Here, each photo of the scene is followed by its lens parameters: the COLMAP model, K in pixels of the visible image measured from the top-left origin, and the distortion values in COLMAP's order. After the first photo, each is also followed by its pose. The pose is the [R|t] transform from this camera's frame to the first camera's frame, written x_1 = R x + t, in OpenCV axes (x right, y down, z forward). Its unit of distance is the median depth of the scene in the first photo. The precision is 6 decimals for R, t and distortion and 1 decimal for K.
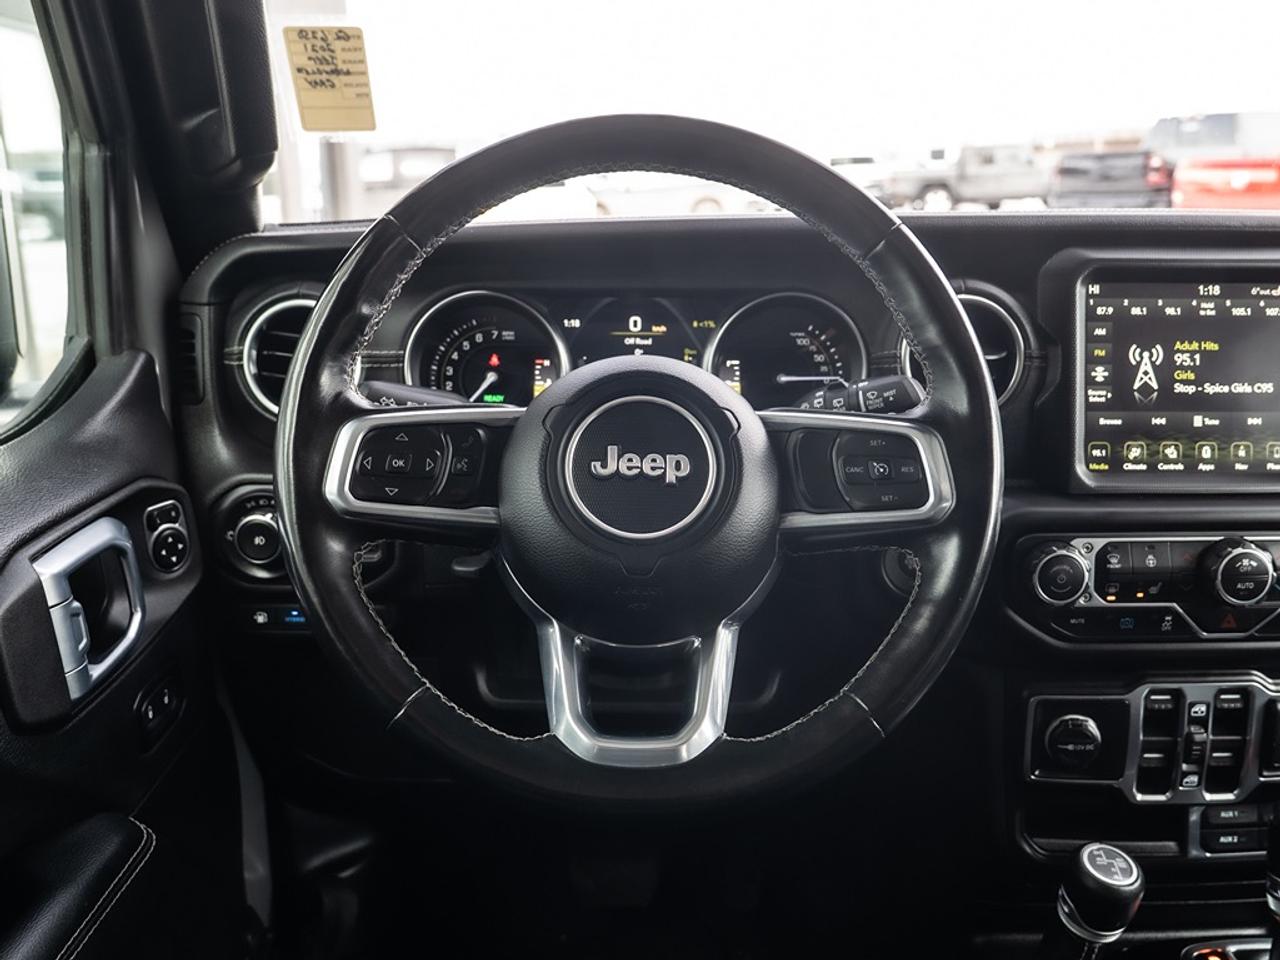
lens RADIAL K [[1091.2, 0, 682.8], [0, 1091.2, 478.4], [0, 0, 1]] dist [-0.017843, -0.004510]
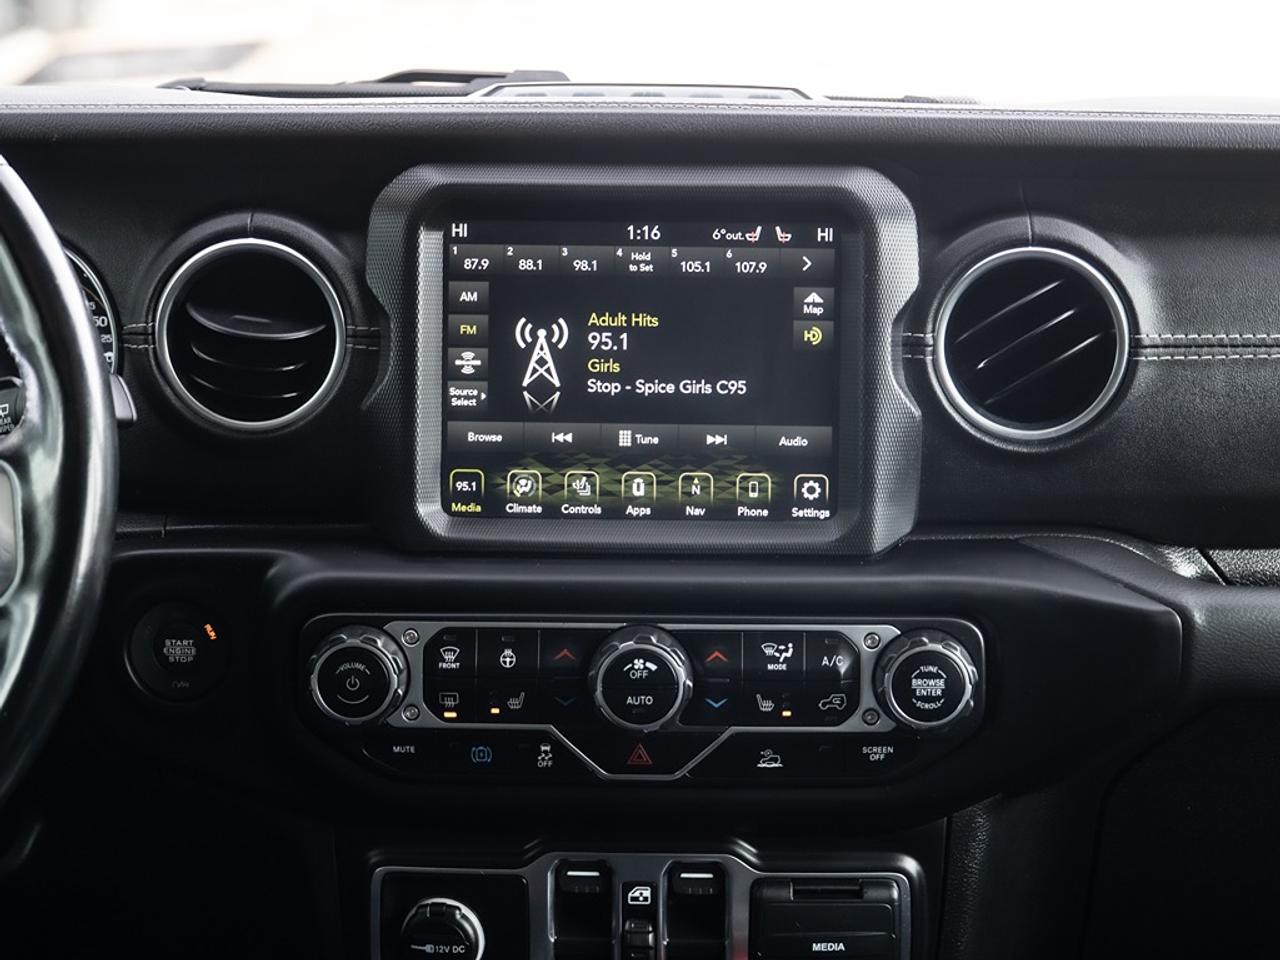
lens RADIAL K [[2350.4, 0, 653.4], [0, 2350.4, 404.4], [0, 0, 1]] dist [0.016415, 0.000000]
pose [[0.998741, 0.014728, -0.047944, 0.557334], [-0.014861, 0.999887, -0.002424, -0.069557], [0.047903, 0.003134, 0.998847, -0.371613]]
